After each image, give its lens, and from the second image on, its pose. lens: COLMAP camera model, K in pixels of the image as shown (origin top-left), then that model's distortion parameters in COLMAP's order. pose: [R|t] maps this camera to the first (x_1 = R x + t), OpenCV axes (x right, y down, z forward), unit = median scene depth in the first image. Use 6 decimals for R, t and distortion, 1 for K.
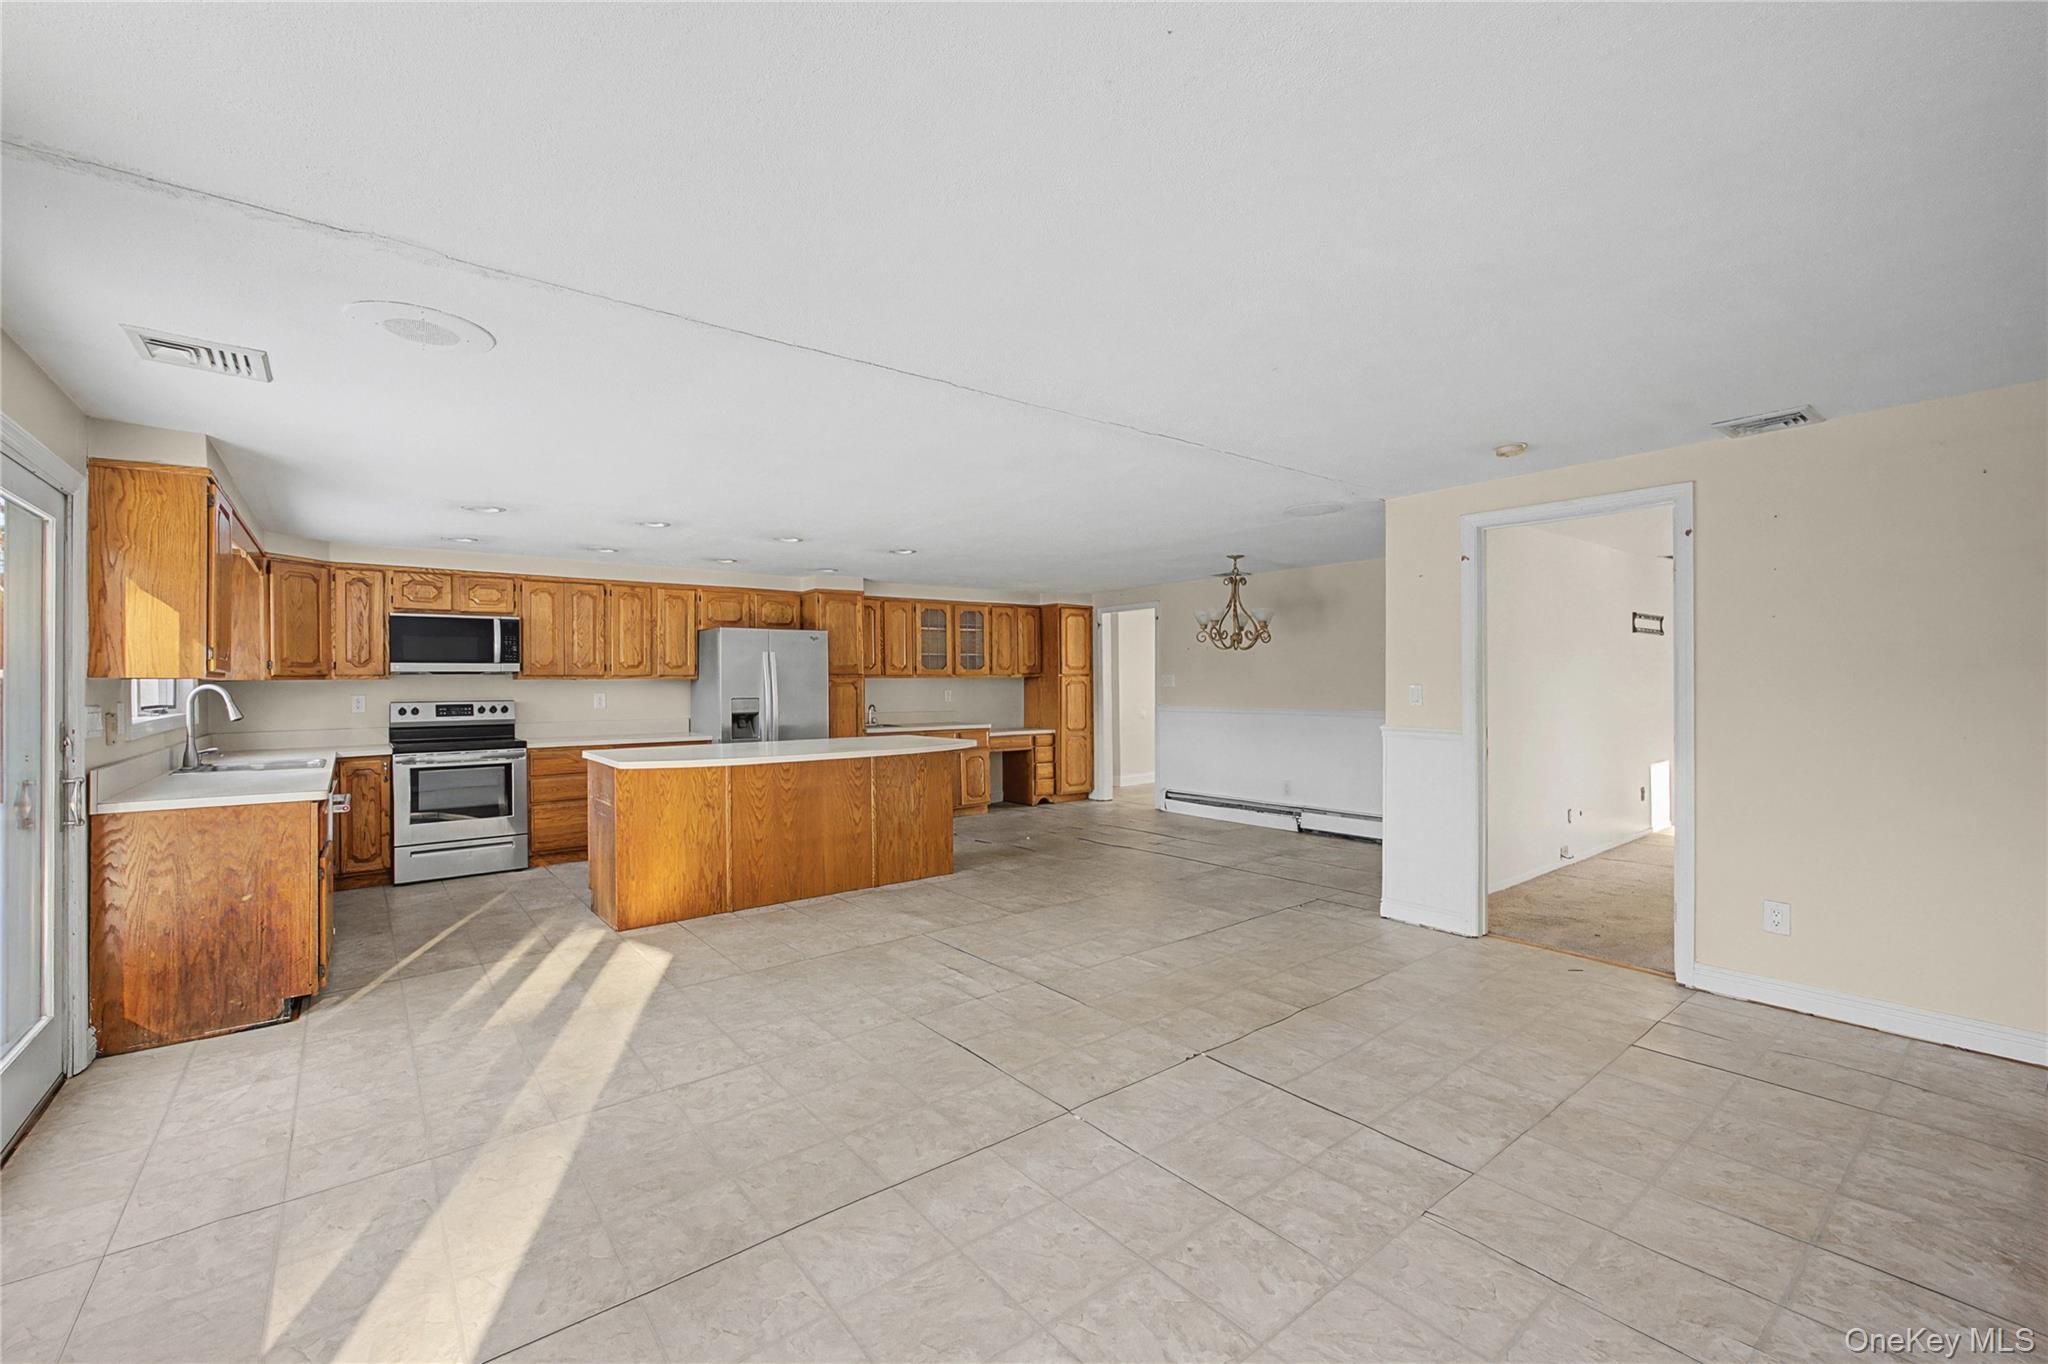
lens RADIAL K [[870.0, 0, 1027.2], [0, 870.0, 678.8], [0, 0, 1]] dist [-0.006772, 0.000639]
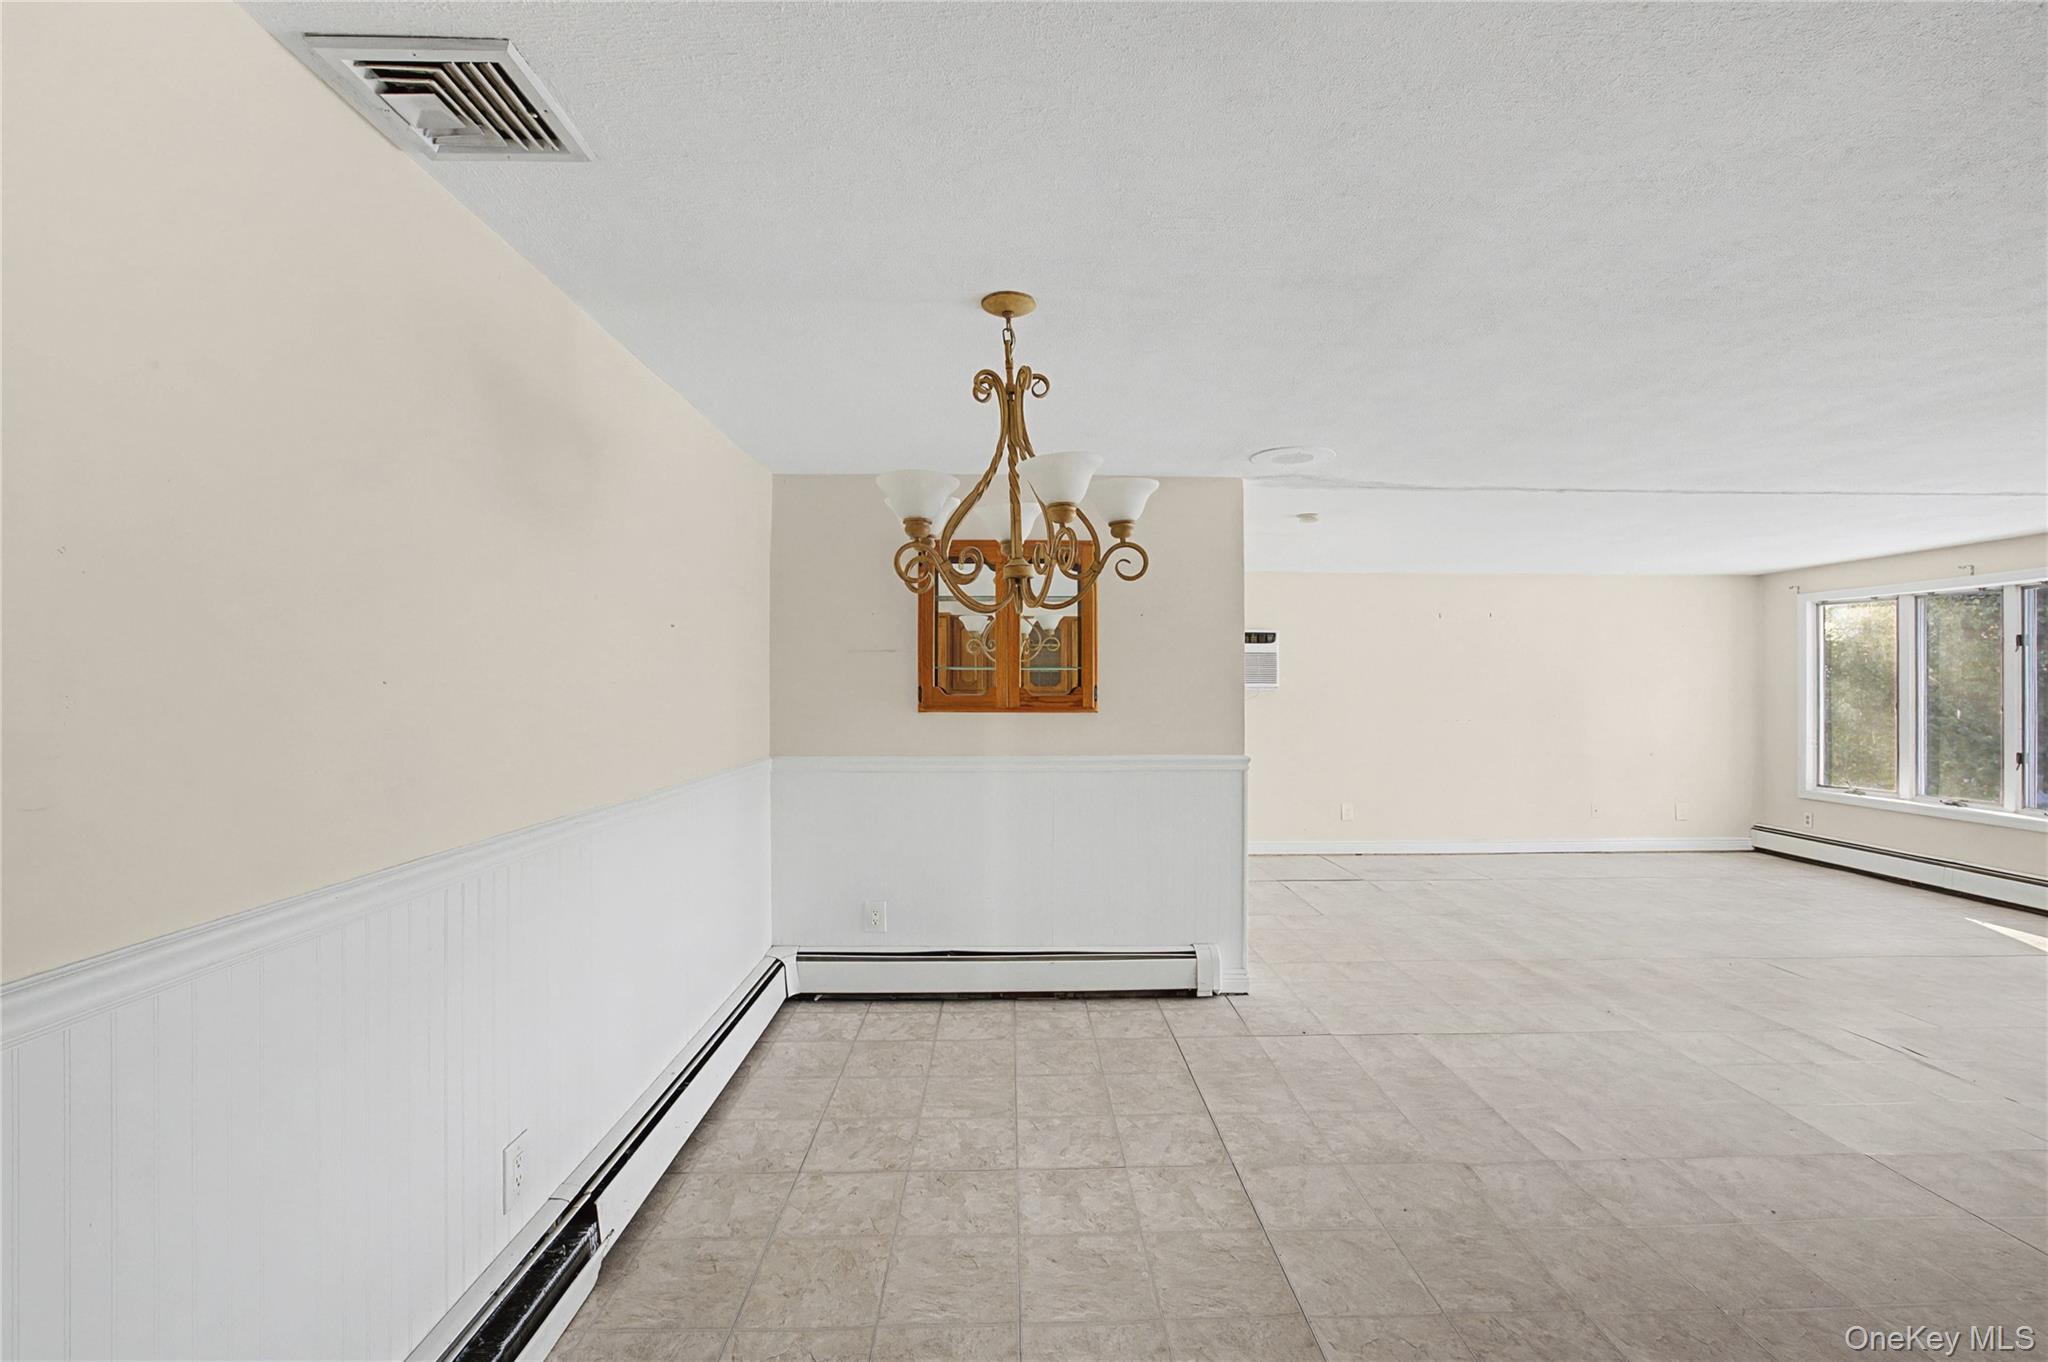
lens RADIAL K [[891.9, 0, 1026.4], [0, 891.9, 689.1], [0, 0, 1]] dist [-0.041660, 0.018362]
pose [[-0.788053, 0.007187, 0.615566, 0.035705], [0.004862, 0.999973, -0.005450, -0.003518], [-0.615589, -0.001302, -0.788067, 1.029672]]
